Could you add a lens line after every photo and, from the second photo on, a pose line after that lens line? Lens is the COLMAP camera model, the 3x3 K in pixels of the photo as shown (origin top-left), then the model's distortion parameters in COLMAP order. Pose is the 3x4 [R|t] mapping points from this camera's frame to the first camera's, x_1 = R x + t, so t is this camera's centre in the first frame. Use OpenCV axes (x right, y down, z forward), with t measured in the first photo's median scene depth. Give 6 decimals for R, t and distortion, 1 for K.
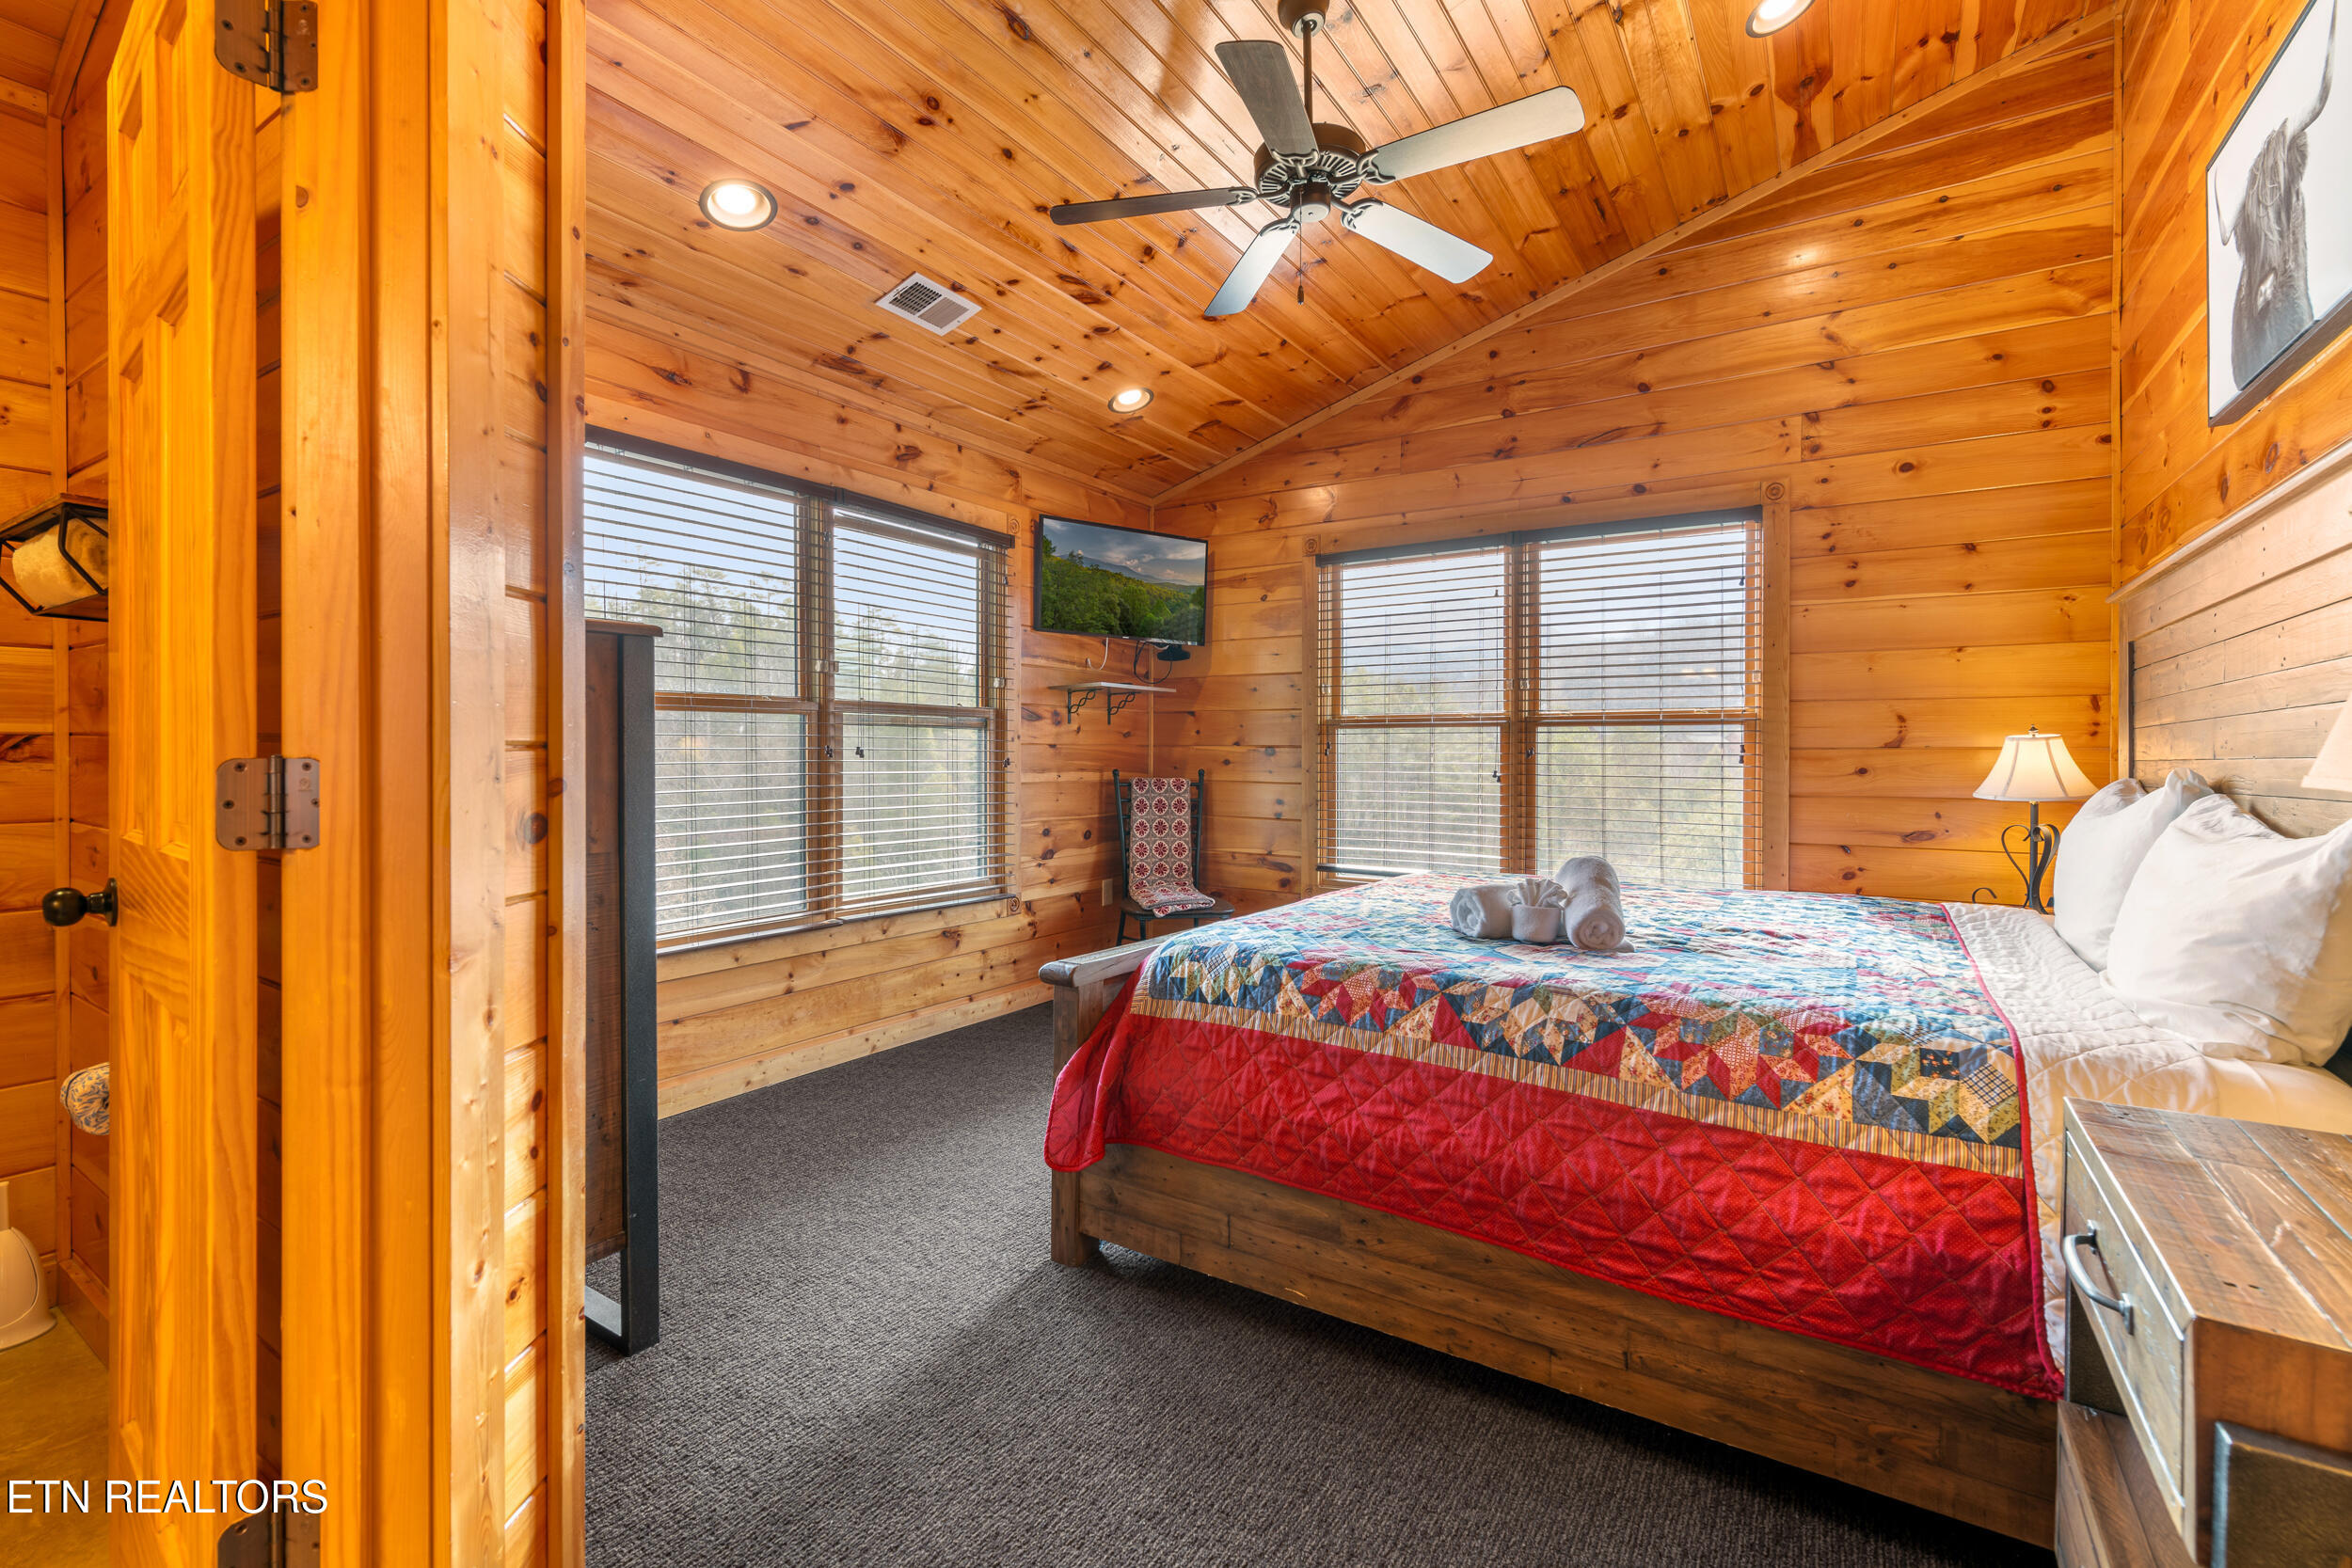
lens RADIAL K [[1031.2, 0, 1191.1], [0, 1031.2, 765.3], [0, 0, 1]] dist [0.001149, -0.000049]
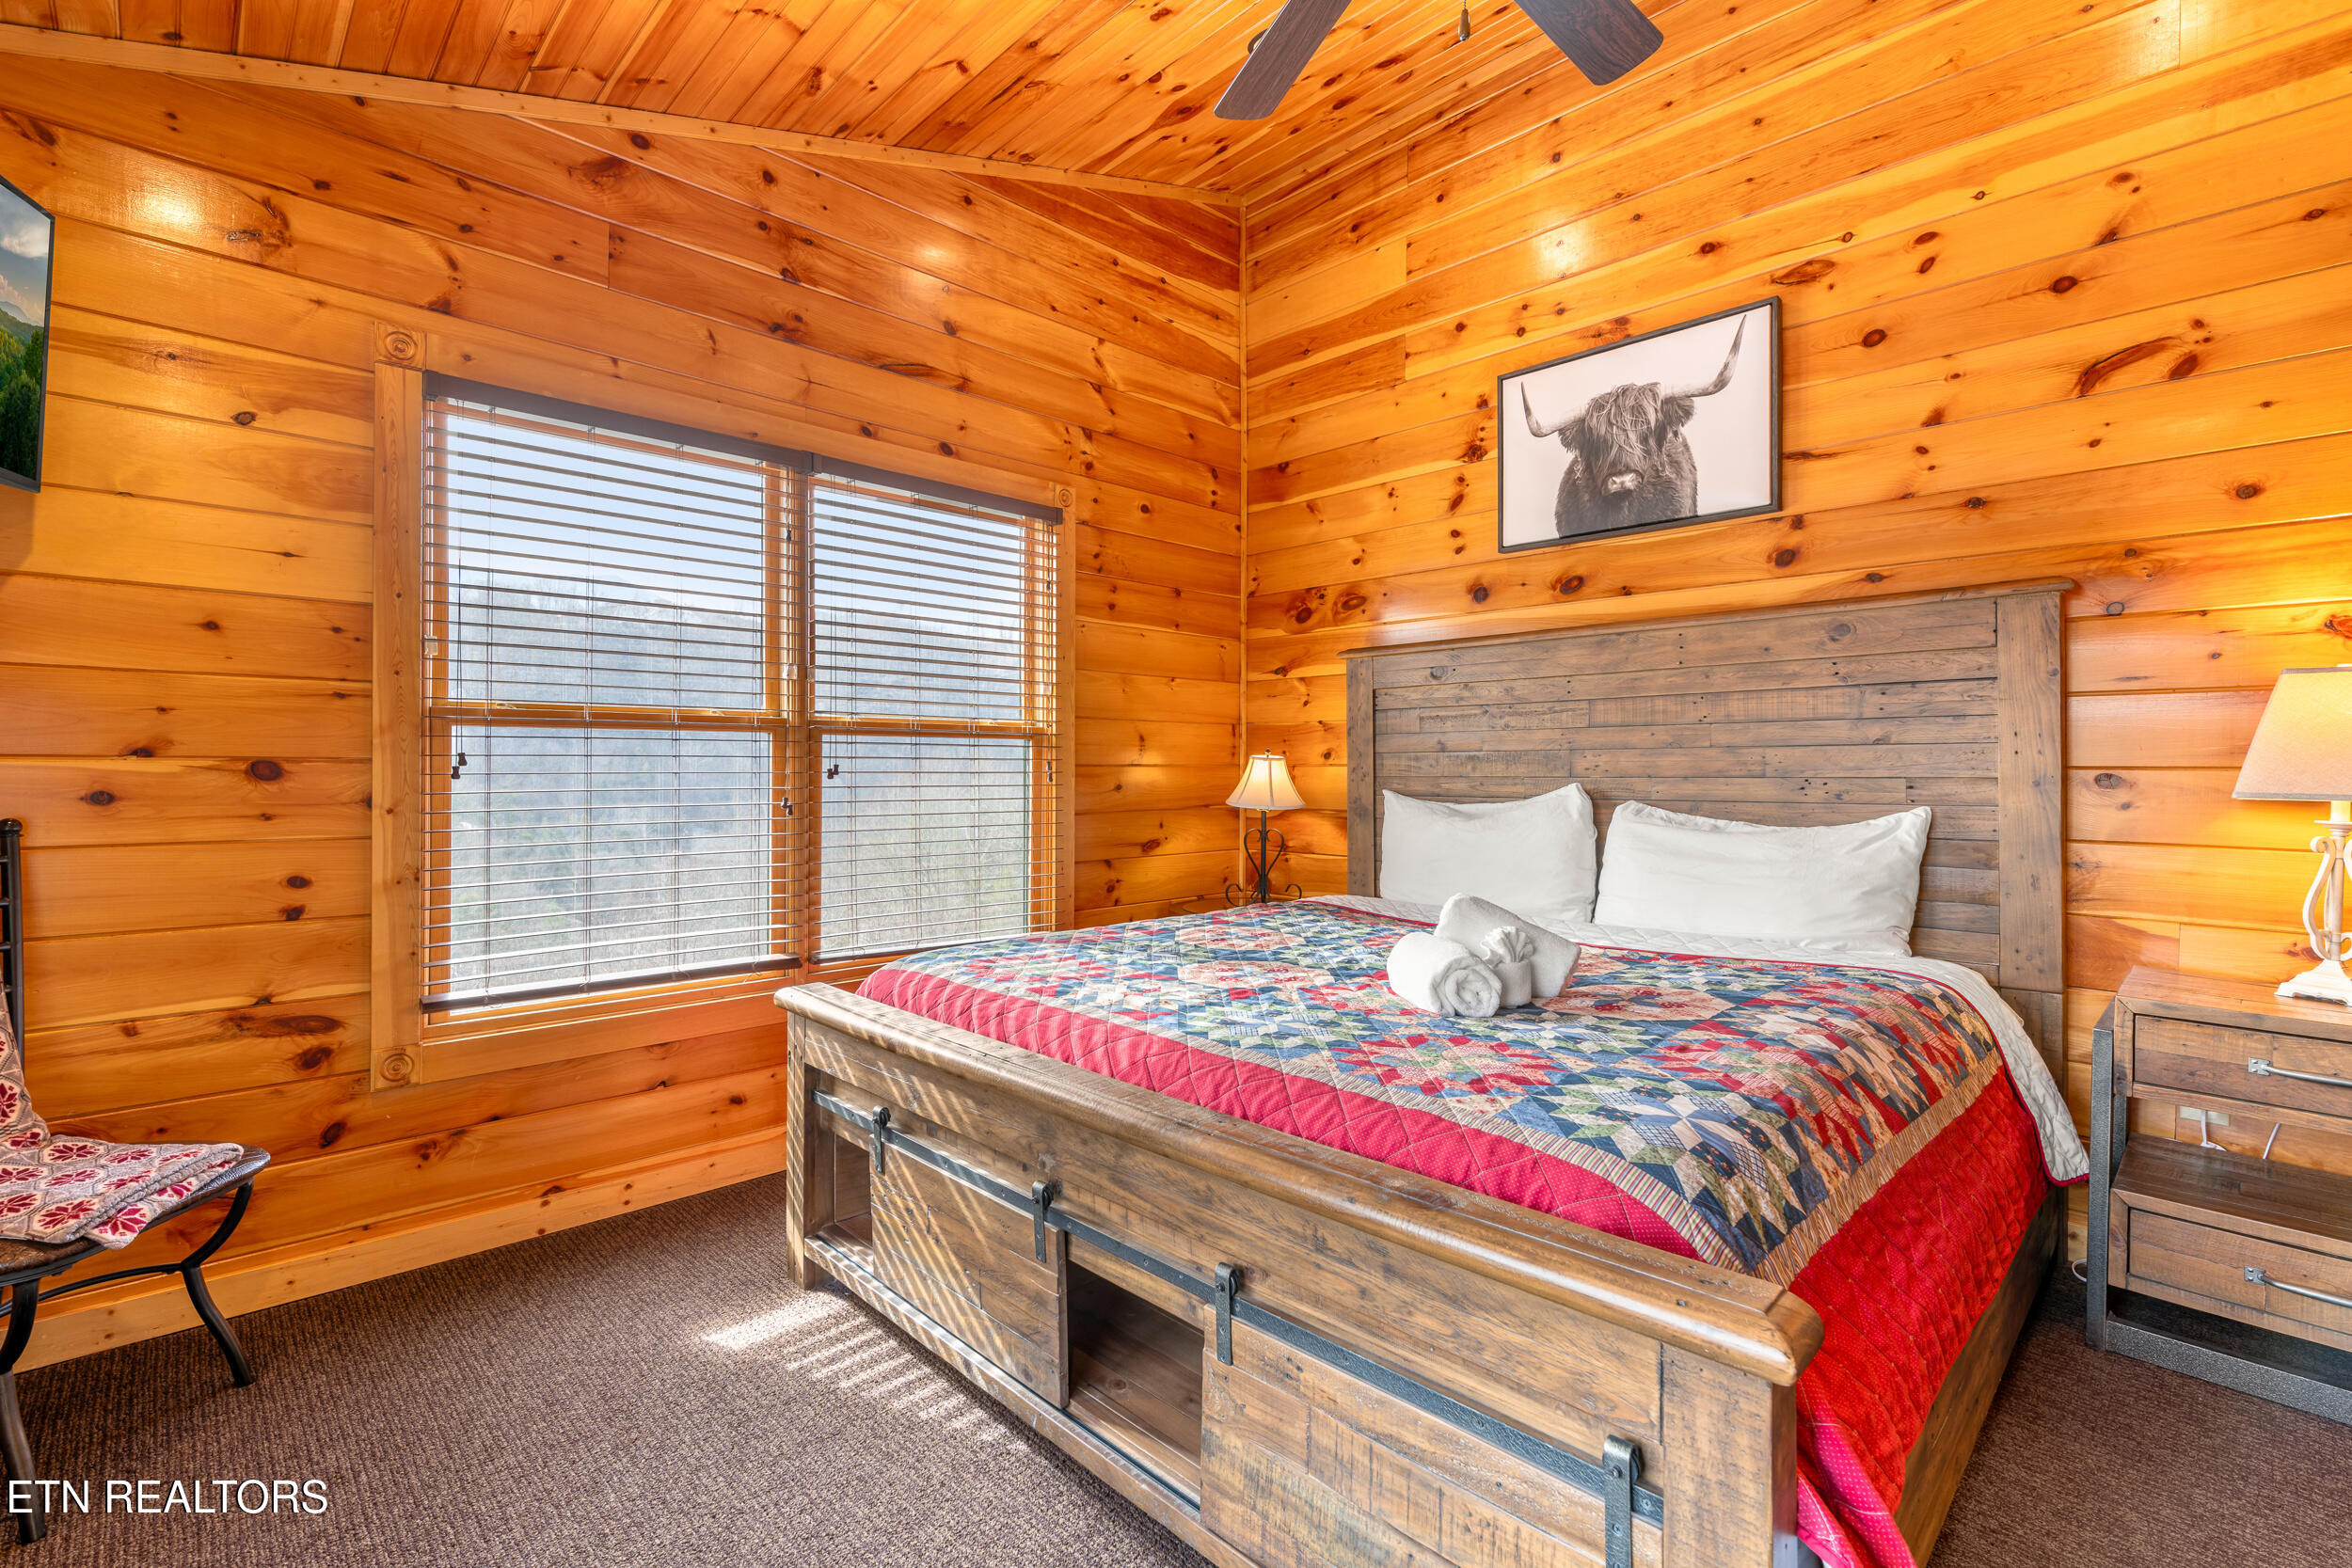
lens RADIAL K [[1031.2, 0, 1180.2], [0, 1031.2, 767.3], [0, 0, 1]] dist [0.001149, -0.000049]
pose [[0.231135, -0.004193, 0.972913, -0.329403], [0.008688, 0.999960, 0.002245, -0.015325], [-0.972883, 0.007934, 0.231162, 0.646813]]
